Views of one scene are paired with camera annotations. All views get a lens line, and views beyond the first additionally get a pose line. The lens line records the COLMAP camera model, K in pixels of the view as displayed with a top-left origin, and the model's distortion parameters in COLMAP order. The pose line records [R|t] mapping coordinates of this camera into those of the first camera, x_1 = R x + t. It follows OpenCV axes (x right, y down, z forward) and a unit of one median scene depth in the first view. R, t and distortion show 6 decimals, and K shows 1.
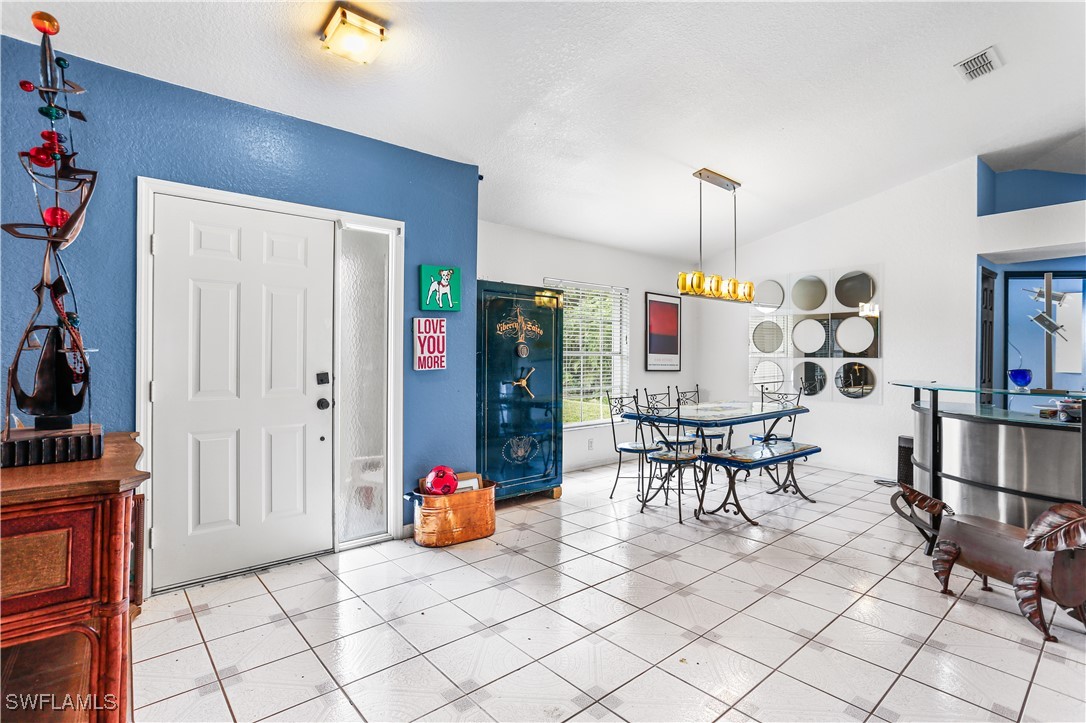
lens RADIAL K [[526.2, 0, 542.2], [0, 526.2, 353.0], [0, 0, 1]] dist [-0.021569, 0.000895]
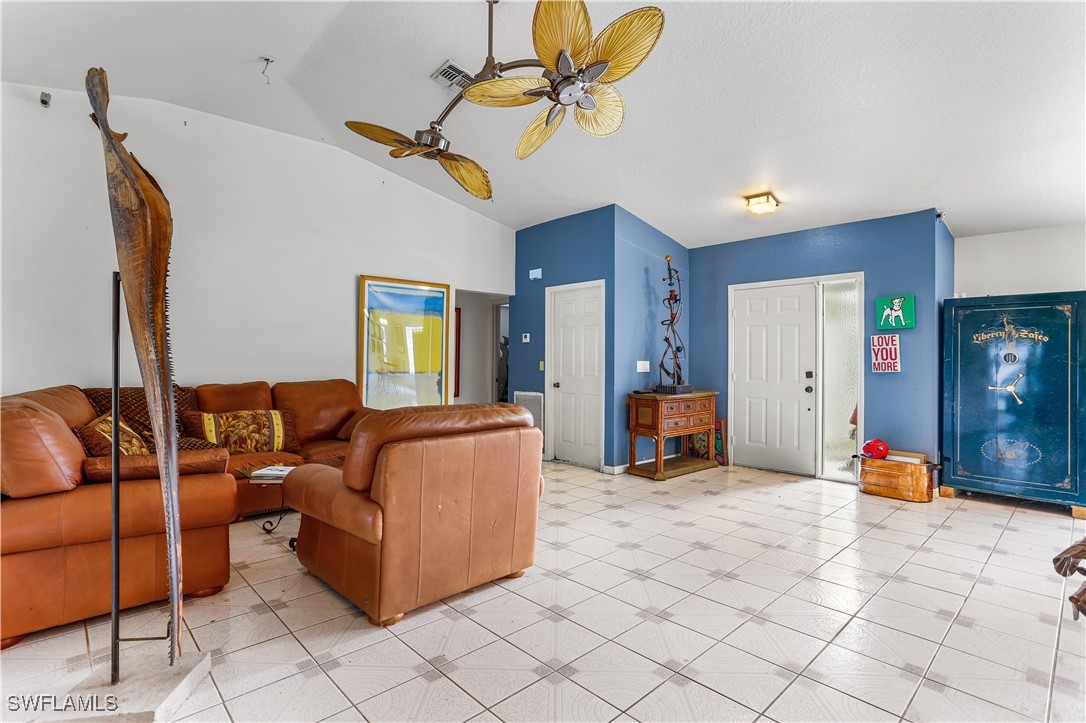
lens RADIAL K [[526.2, 0, 542.5], [0, 526.2, 360.4], [0, 0, 1]] dist [-0.021569, 0.000895]
pose [[0.046161, -0.002028, -0.998932, 1.118871], [-0.002626, 0.999994, -0.002152, 0.006264], [0.998931, 0.002723, 0.046155, 0.030514]]
